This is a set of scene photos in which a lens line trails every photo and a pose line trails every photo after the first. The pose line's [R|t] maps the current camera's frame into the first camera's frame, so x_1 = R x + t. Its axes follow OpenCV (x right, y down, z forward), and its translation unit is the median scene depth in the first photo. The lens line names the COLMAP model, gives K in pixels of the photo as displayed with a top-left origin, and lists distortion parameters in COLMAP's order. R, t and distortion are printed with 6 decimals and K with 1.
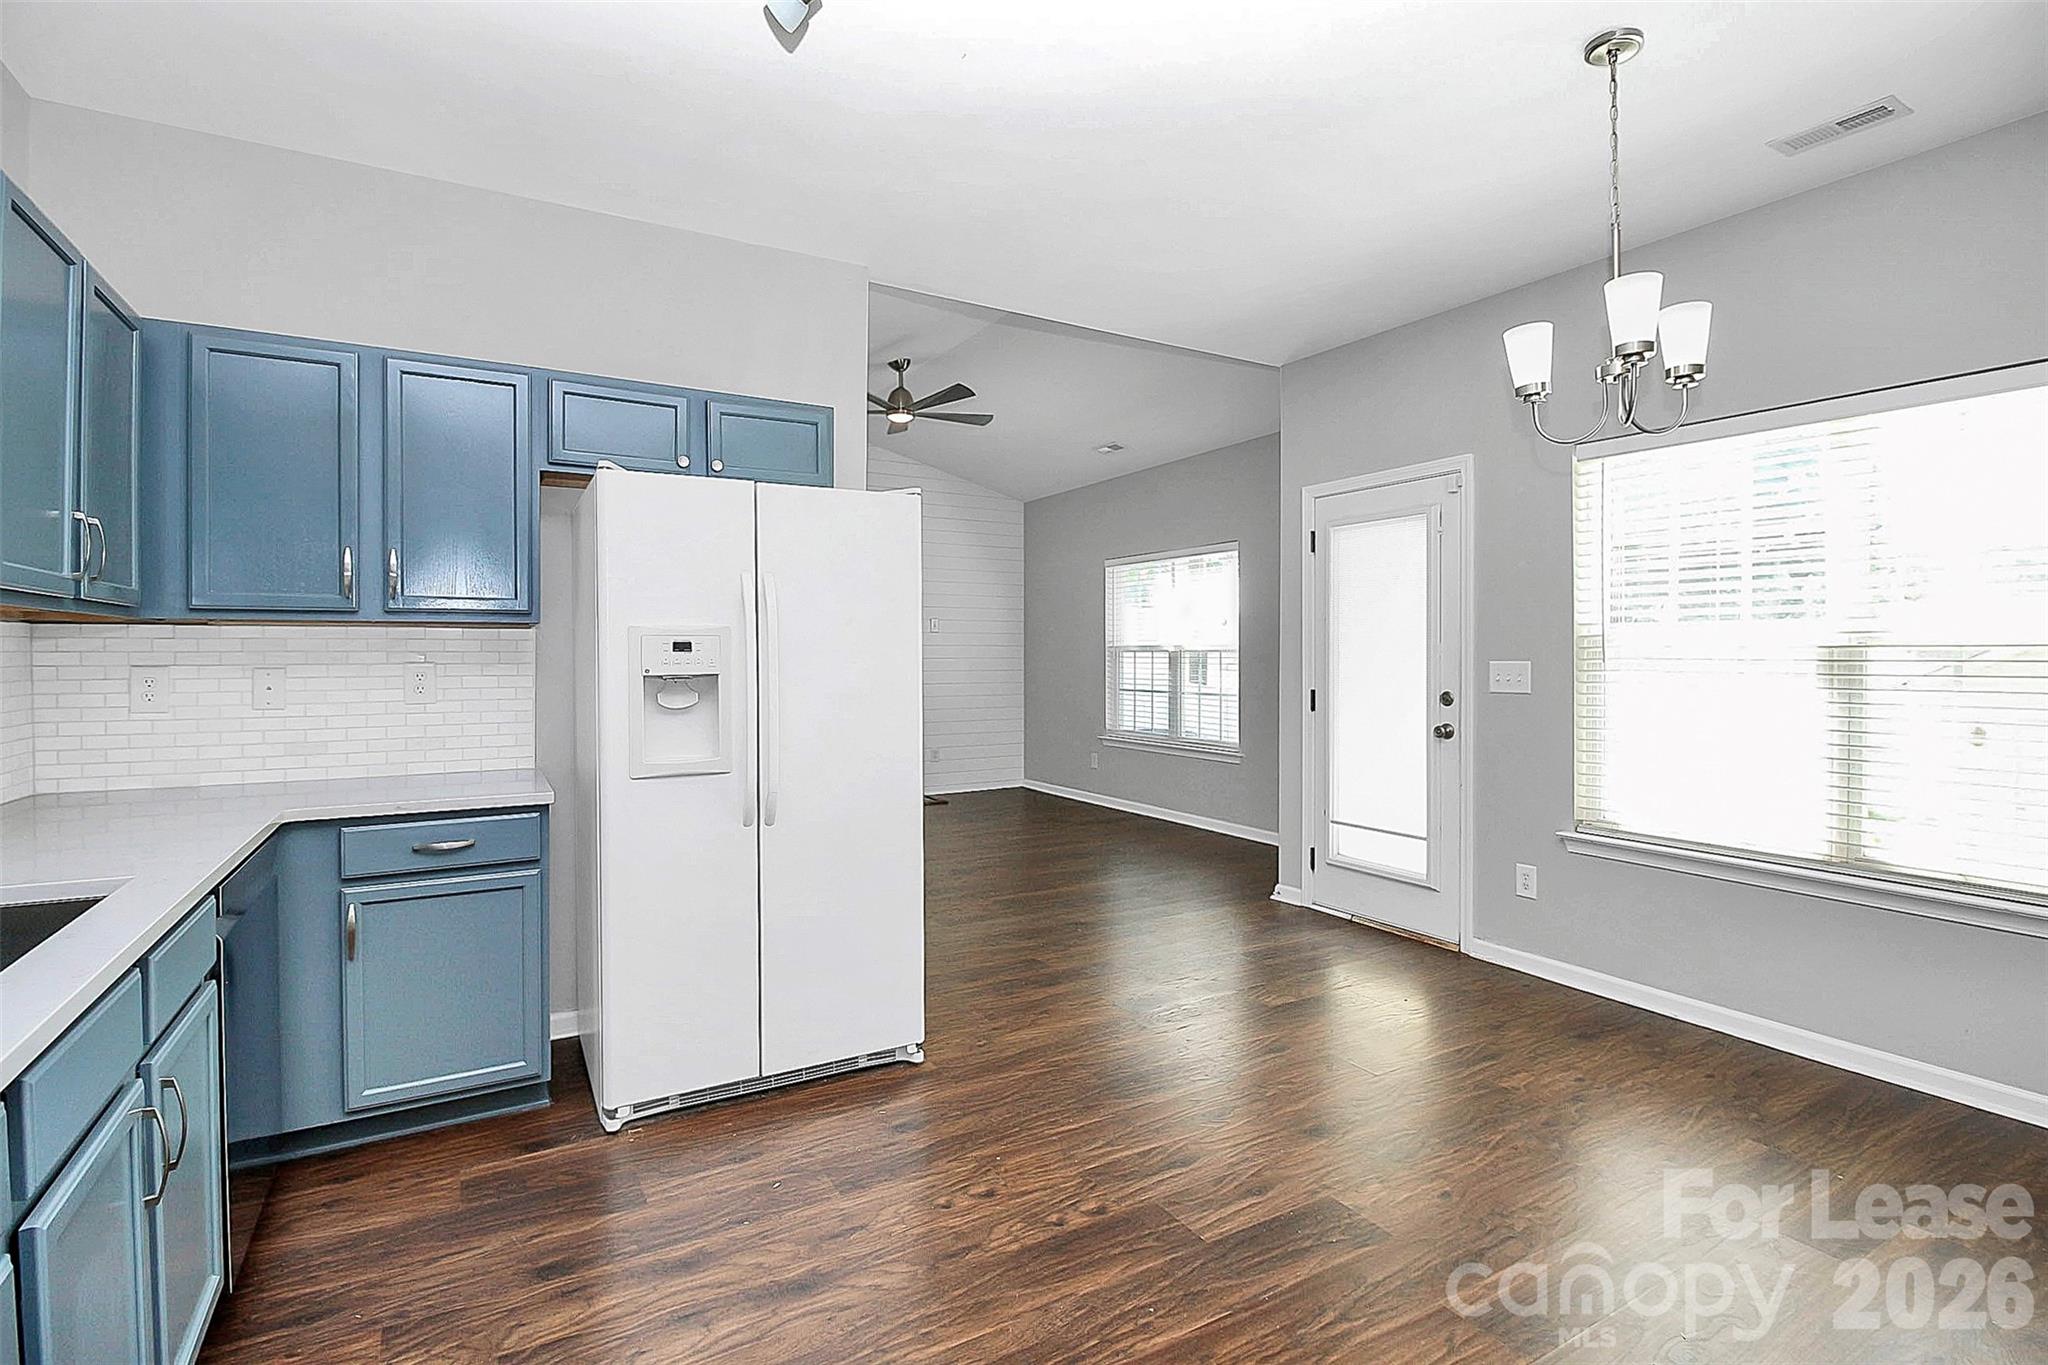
lens RADIAL K [[958.0, 0, 1027.4], [0, 958.0, 670.4], [0, 0, 1]] dist [-0.007648, -0.006998]
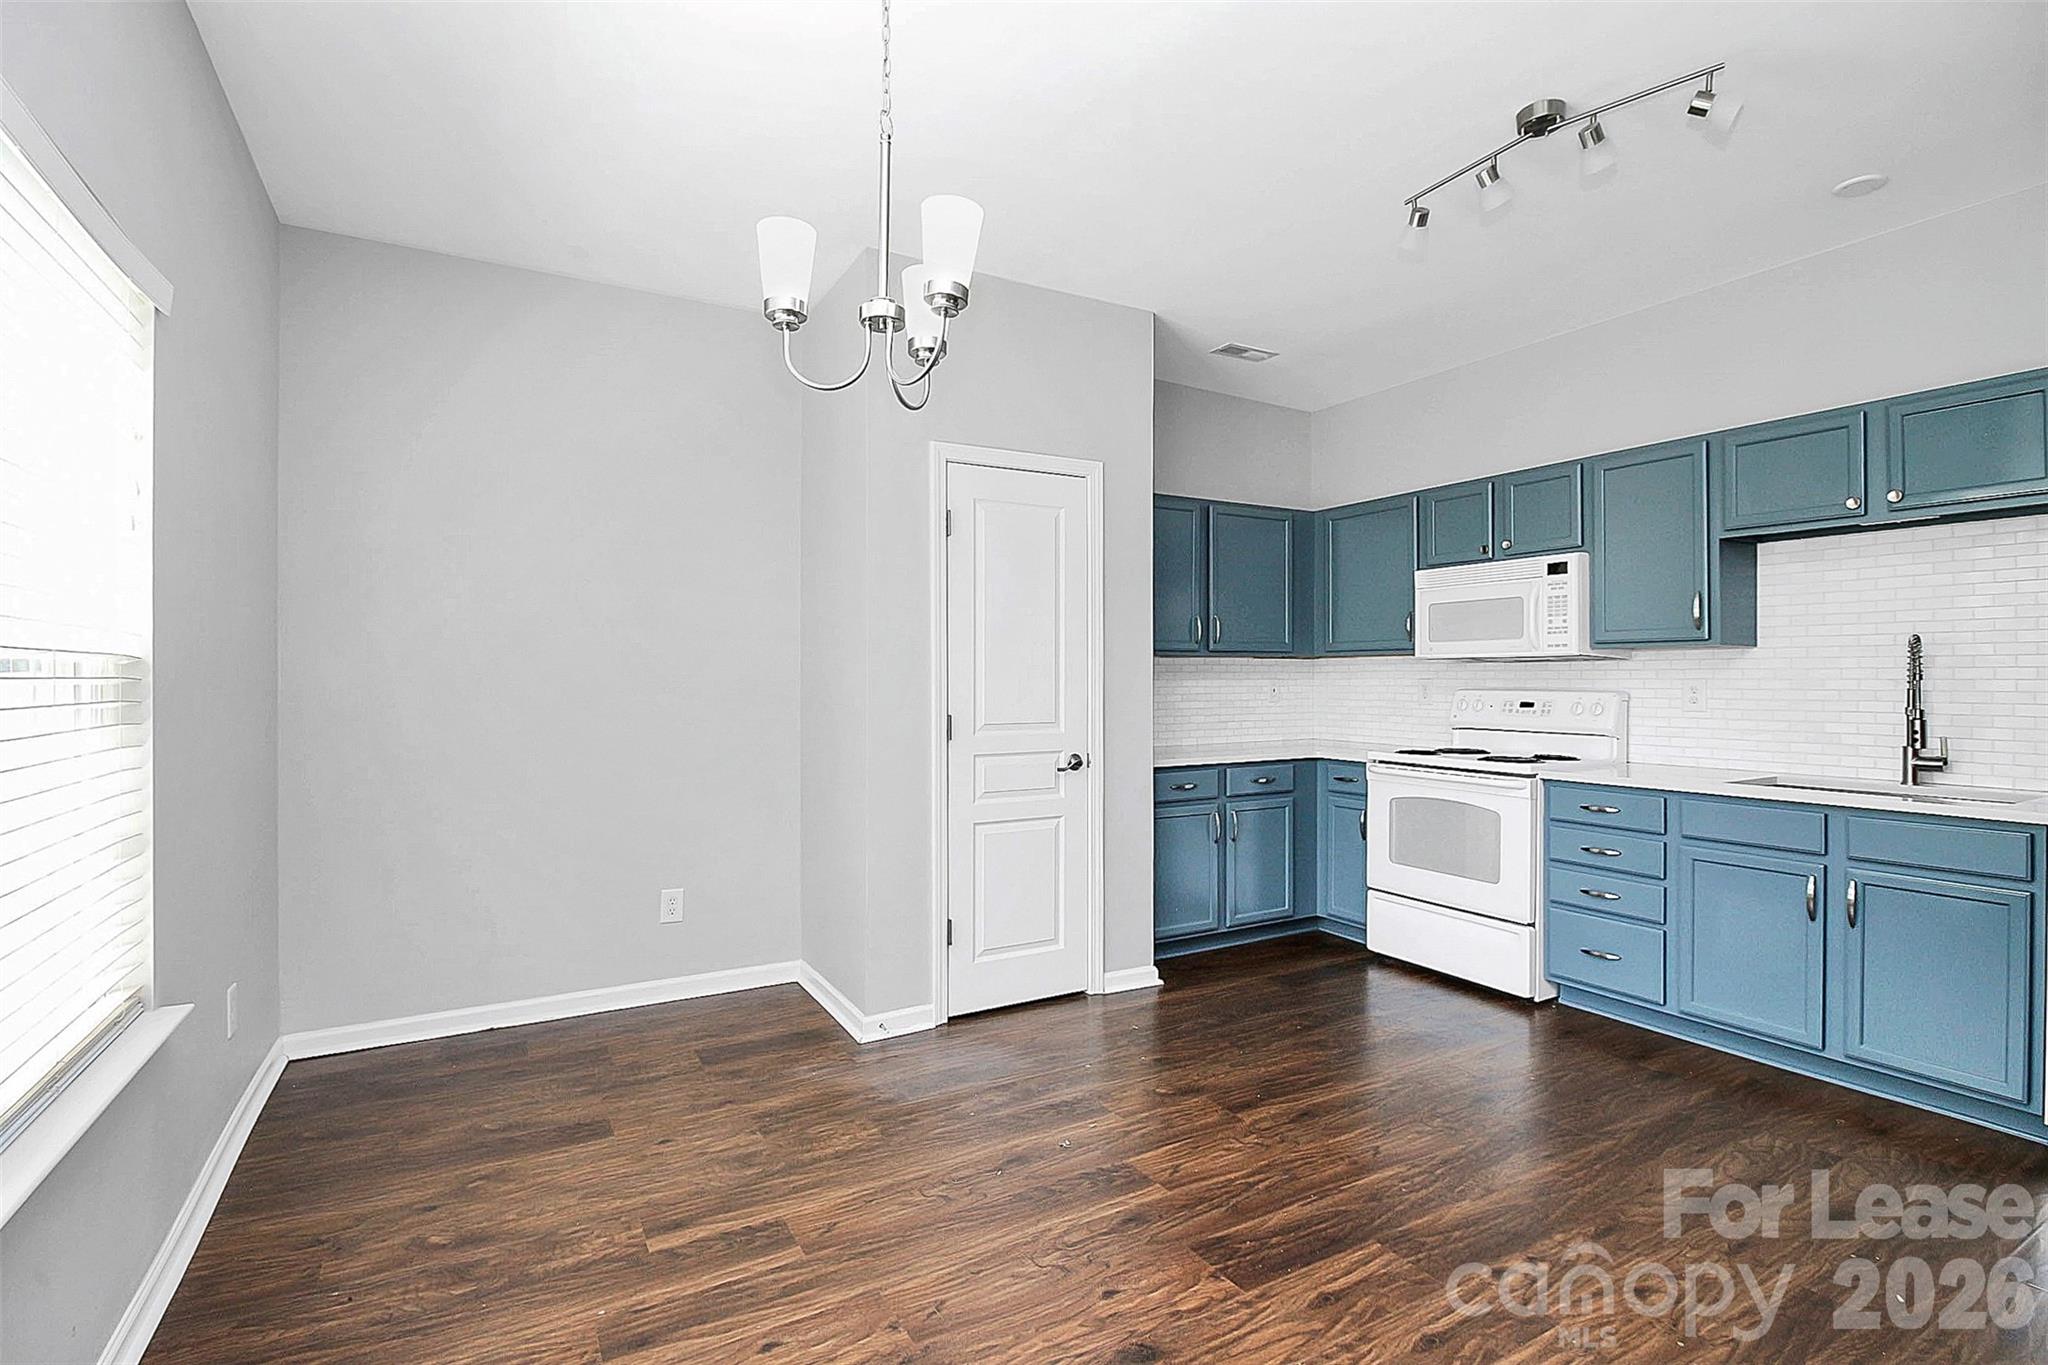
lens RADIAL K [[958.0, 0, 1021.1], [0, 958.0, 677.0], [0, 0, 1]] dist [-0.007648, -0.006998]
pose [[-0.999751, 0.001792, 0.022232, 0.443056], [0.002198, 0.999831, 0.018270, -0.023153], [-0.022196, 0.018314, -0.999586, 1.649590]]
